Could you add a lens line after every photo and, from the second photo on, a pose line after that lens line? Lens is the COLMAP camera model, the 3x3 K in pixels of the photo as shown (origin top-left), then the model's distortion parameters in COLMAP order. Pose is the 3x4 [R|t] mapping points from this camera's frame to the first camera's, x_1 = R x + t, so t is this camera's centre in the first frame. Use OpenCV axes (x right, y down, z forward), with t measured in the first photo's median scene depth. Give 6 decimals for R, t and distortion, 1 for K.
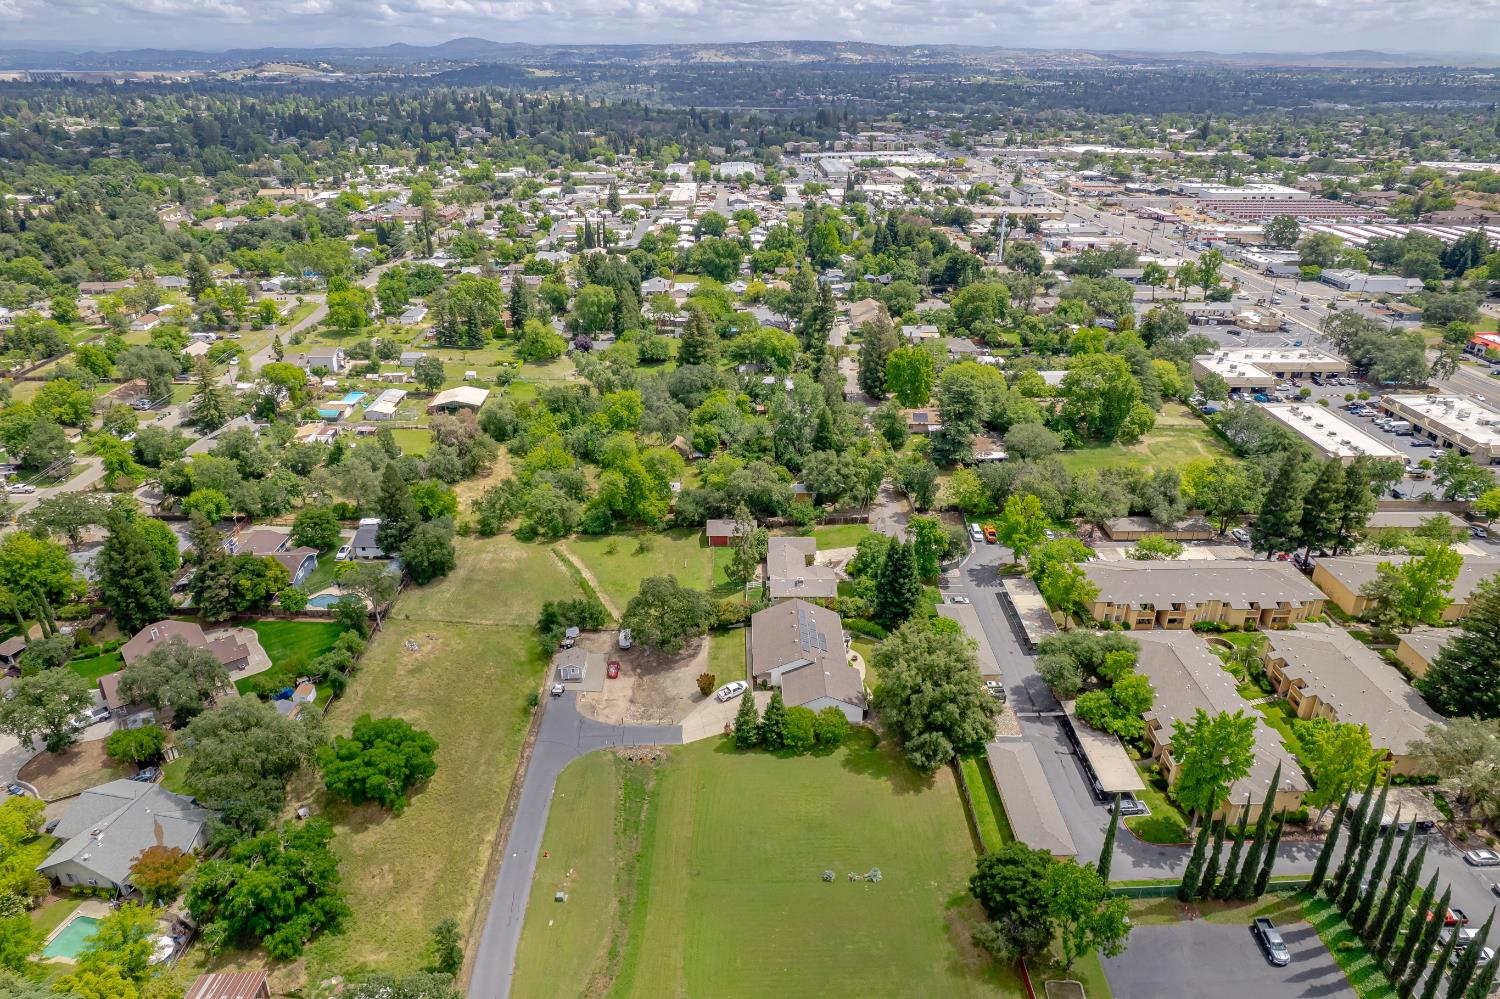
lens RADIAL K [[960.7, 0, 742.2], [0, 960.7, 505.4], [0, 0, 1]] dist [-0.076241, 0.066882]
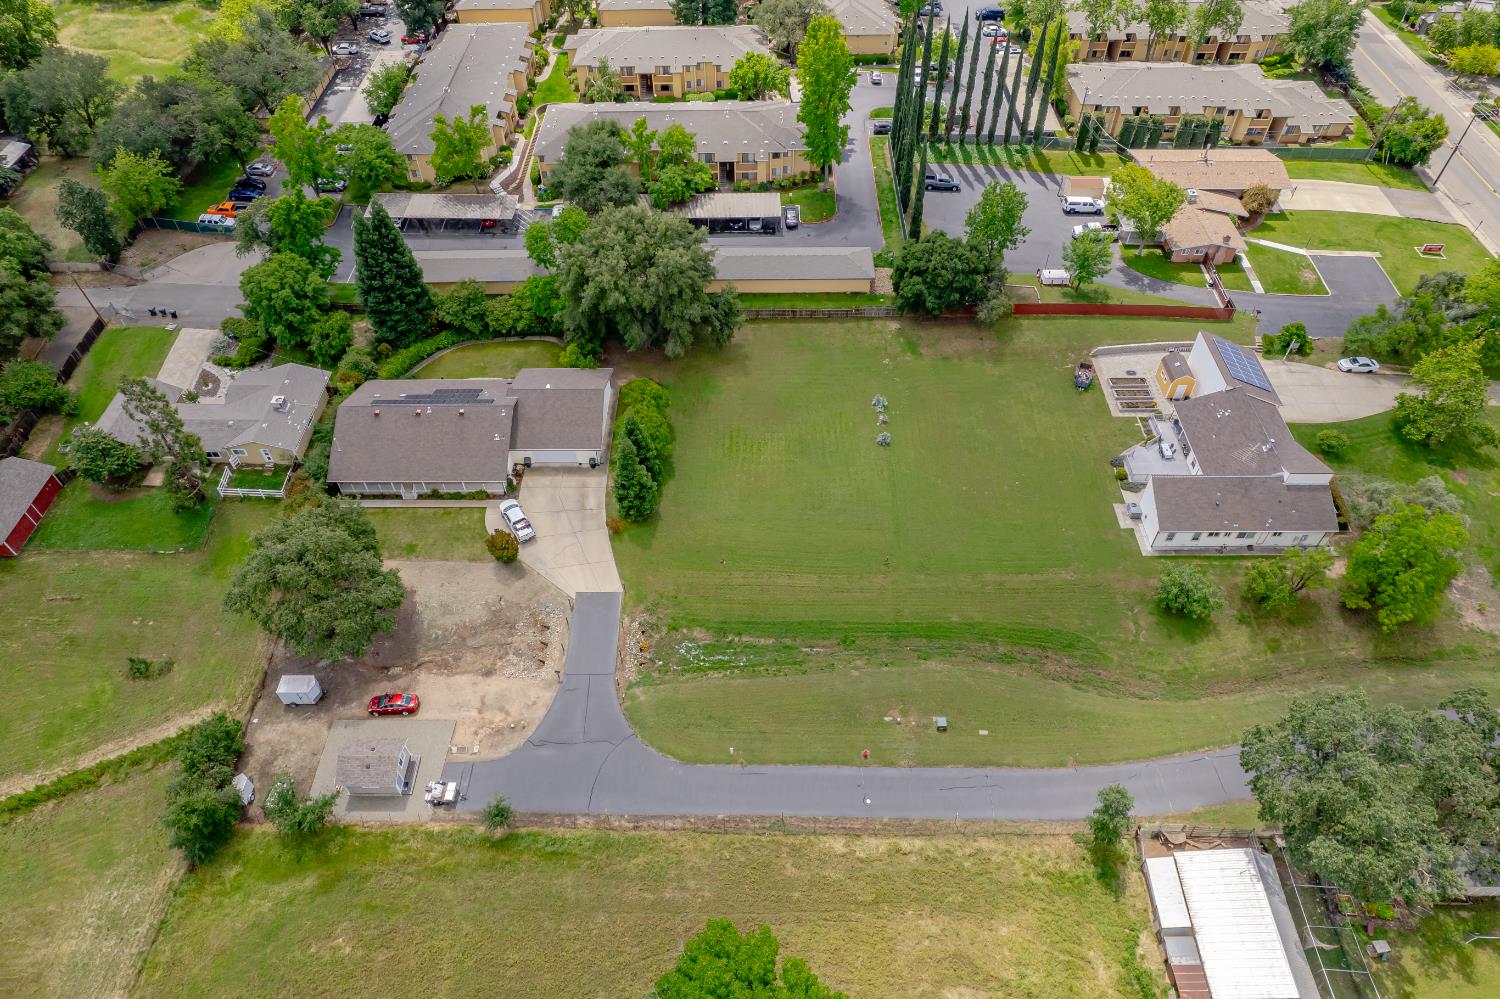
lens RADIAL K [[960.7, 0, 740.0], [0, 960.7, 493.2], [0, 0, 1]] dist [-0.076241, 0.066882]
pose [[0.018532, -0.744295, 0.667594, -0.444085], [0.441182, 0.605276, 0.662570, -0.180377], [-0.897226, 0.282251, 0.339587, 0.703246]]
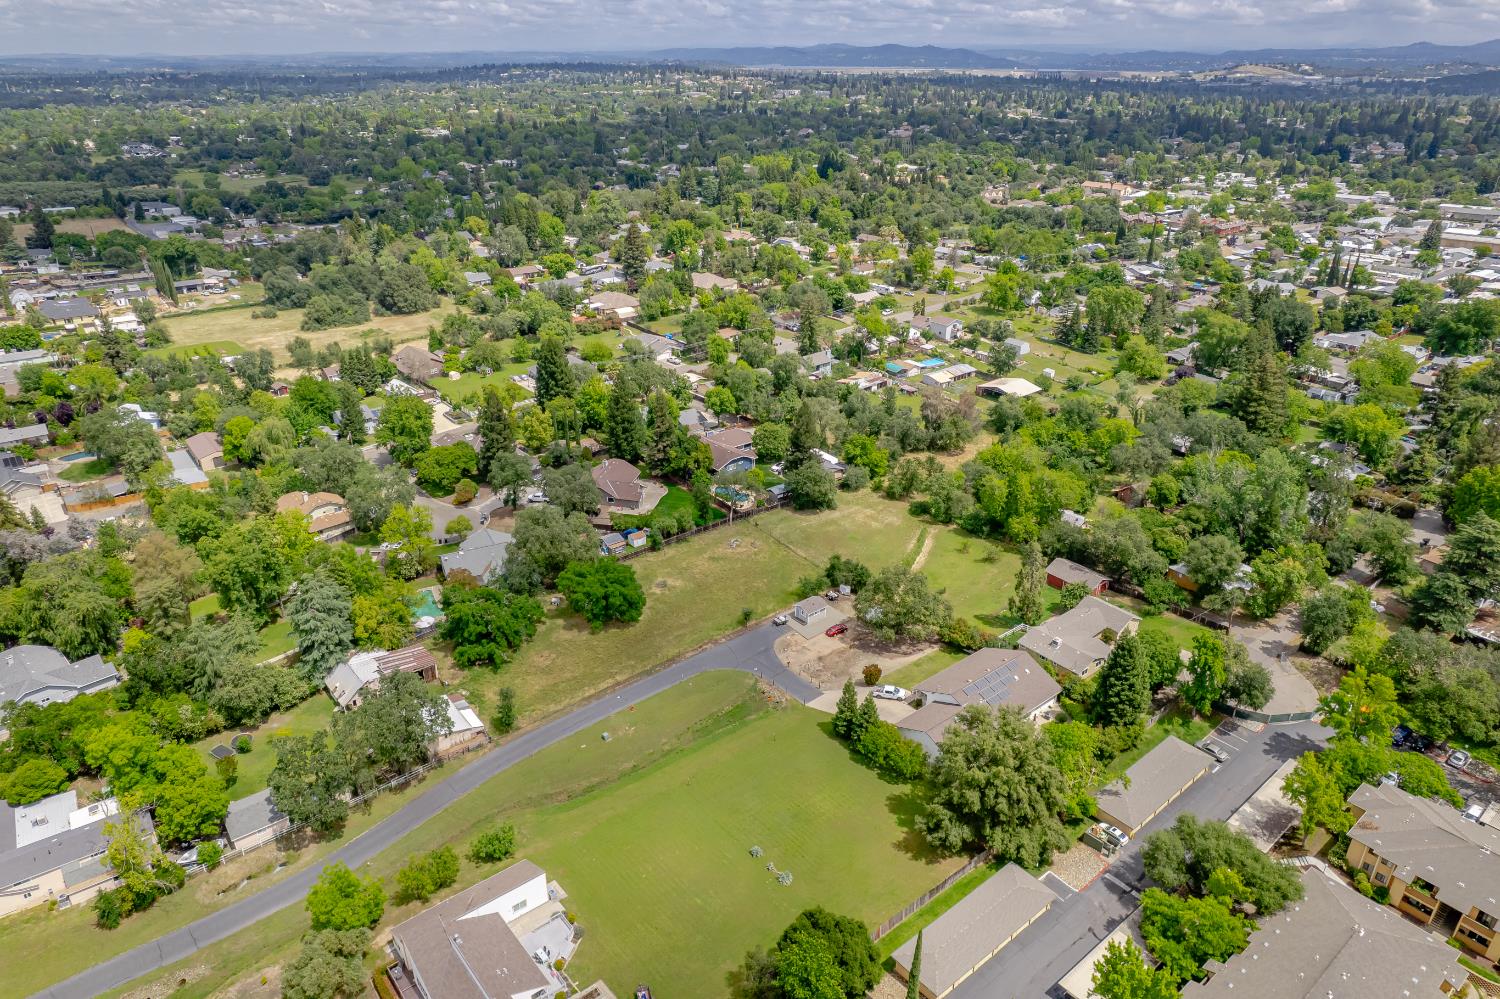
lens RADIAL K [[960.7, 0, 740.8], [0, 960.7, 502.3], [0, 0, 1]] dist [-0.076241, 0.066882]
pose [[0.624215, 0.333950, -0.706281, 0.576192], [-0.336865, 0.930730, 0.142353, -0.088841], [0.704895, 0.149062, 0.693472, 0.179588]]
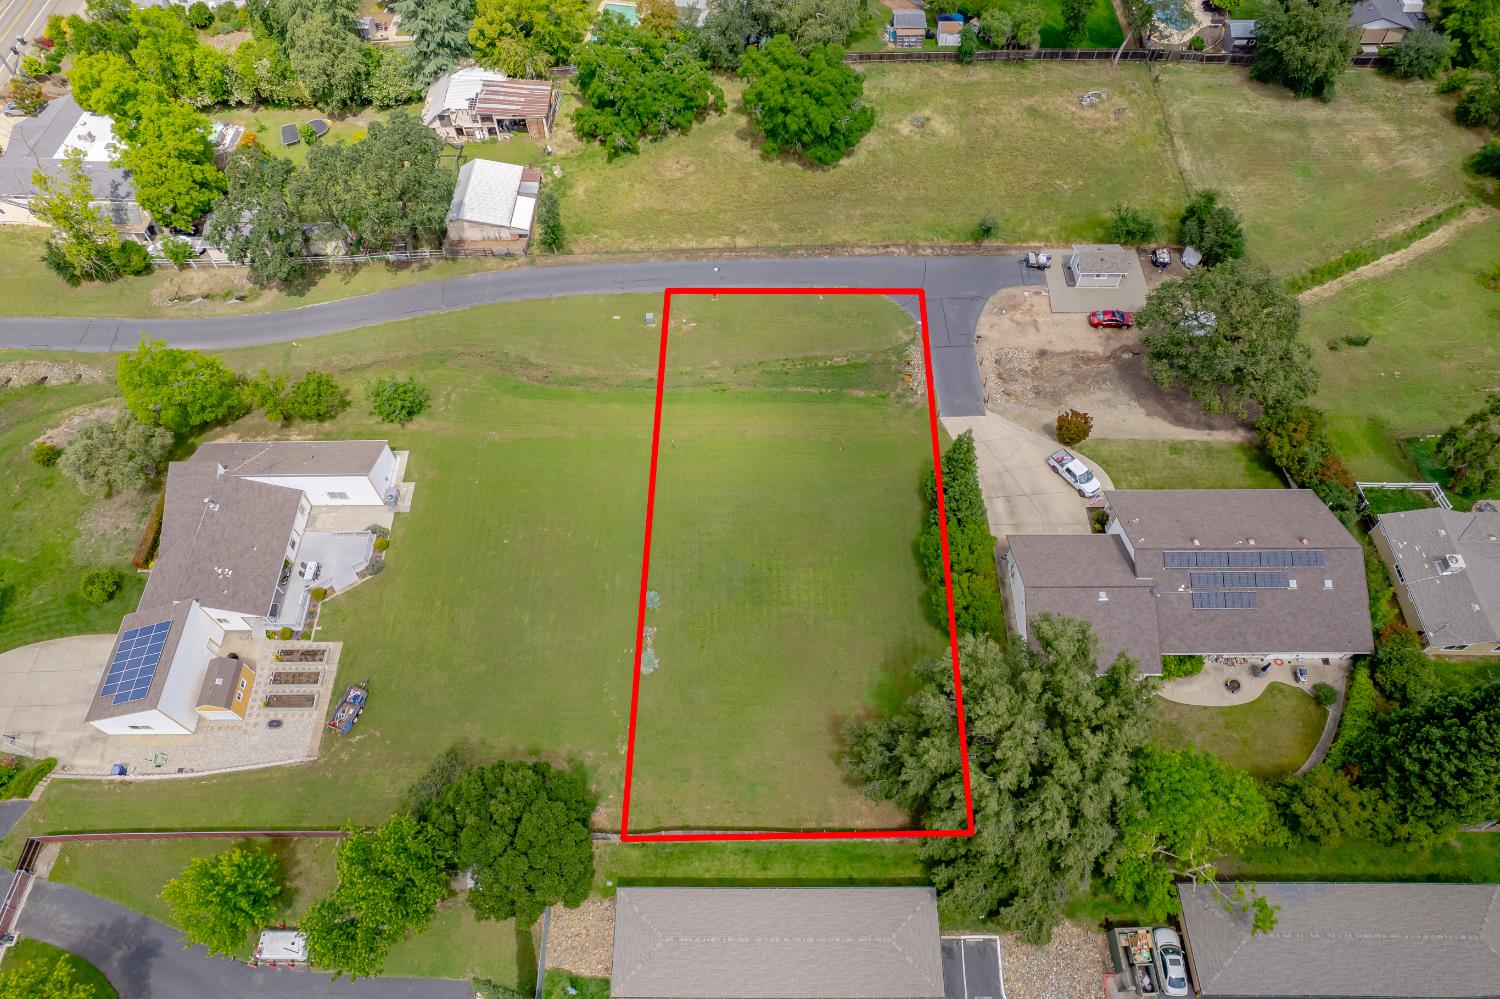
lens RADIAL K [[960.7, 0, 744.2], [0, 960.7, 503.2], [0, 0, 1]] dist [-0.076241, 0.066882]
pose [[-0.007984, 0.842749, -0.538248, 0.335518], [-0.413176, 0.487389, 0.769245, -0.163135], [0.910616, 0.228533, 0.344312, 0.681347]]
